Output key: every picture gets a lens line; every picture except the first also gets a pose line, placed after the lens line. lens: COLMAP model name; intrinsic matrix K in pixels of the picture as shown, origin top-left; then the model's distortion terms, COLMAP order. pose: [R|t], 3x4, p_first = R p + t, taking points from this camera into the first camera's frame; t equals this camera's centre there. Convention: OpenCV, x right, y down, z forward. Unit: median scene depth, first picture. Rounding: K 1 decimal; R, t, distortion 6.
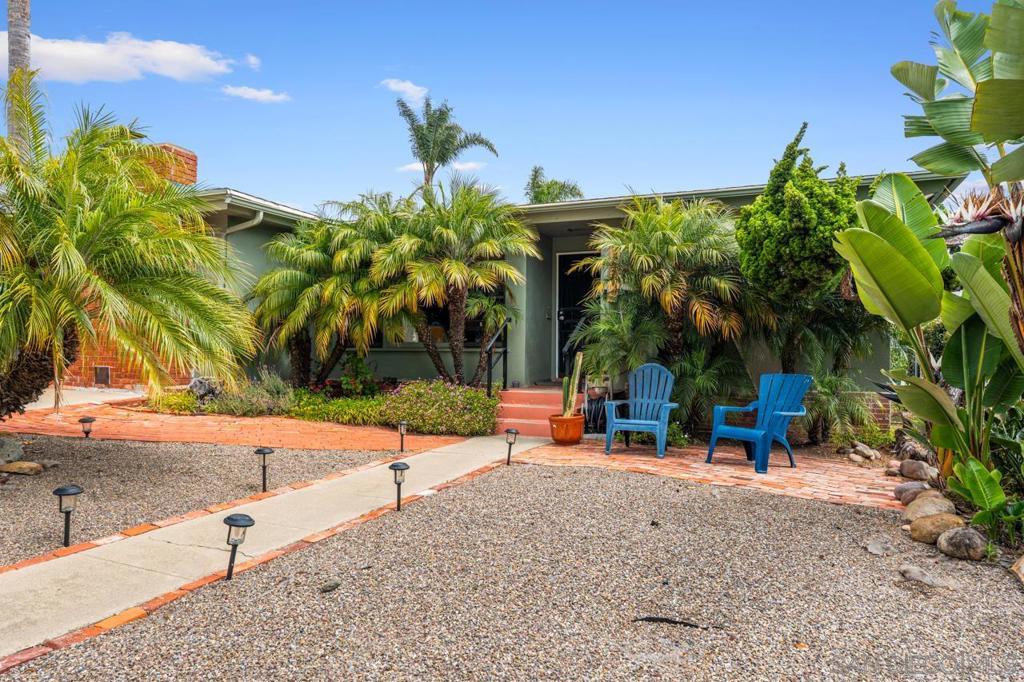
lens RADIAL K [[666.0, 0, 512.0], [0, 666.0, 341.0], [0, 0, 1]] dist [-0.003427, -0.000624]
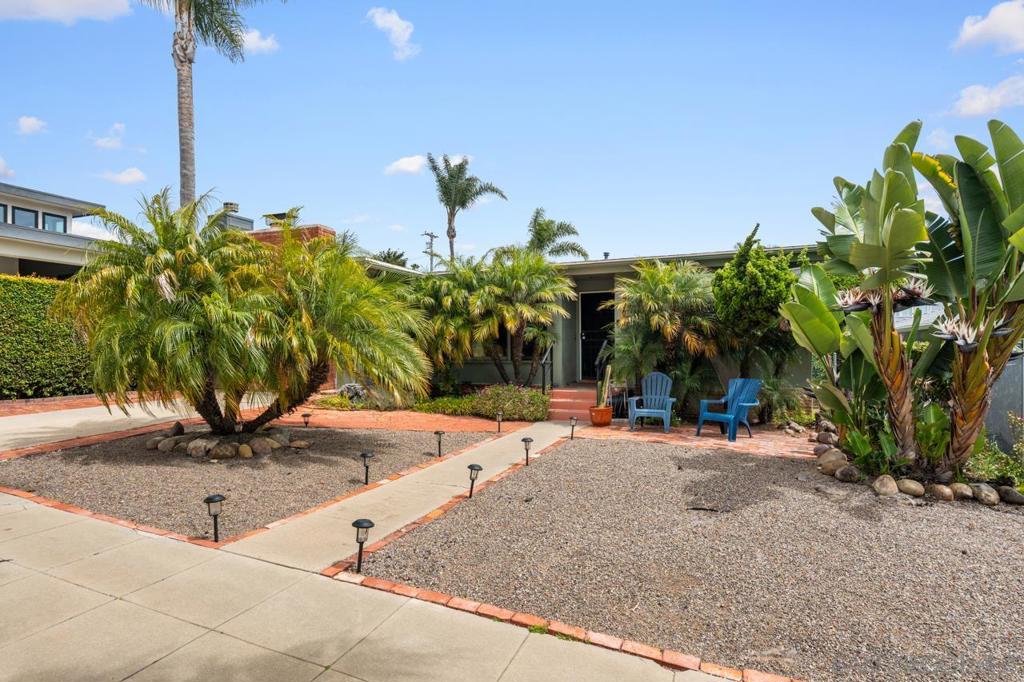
lens RADIAL K [[555.9, 0, 510.0], [0, 555.9, 351.8], [0, 0, 1]] dist [-0.002729, -0.000300]
pose [[0.999779, -0.013709, 0.015946, -0.158234], [0.013414, 0.999740, 0.018446, -0.044435], [-0.016194, -0.018228, 0.999703, -0.289612]]
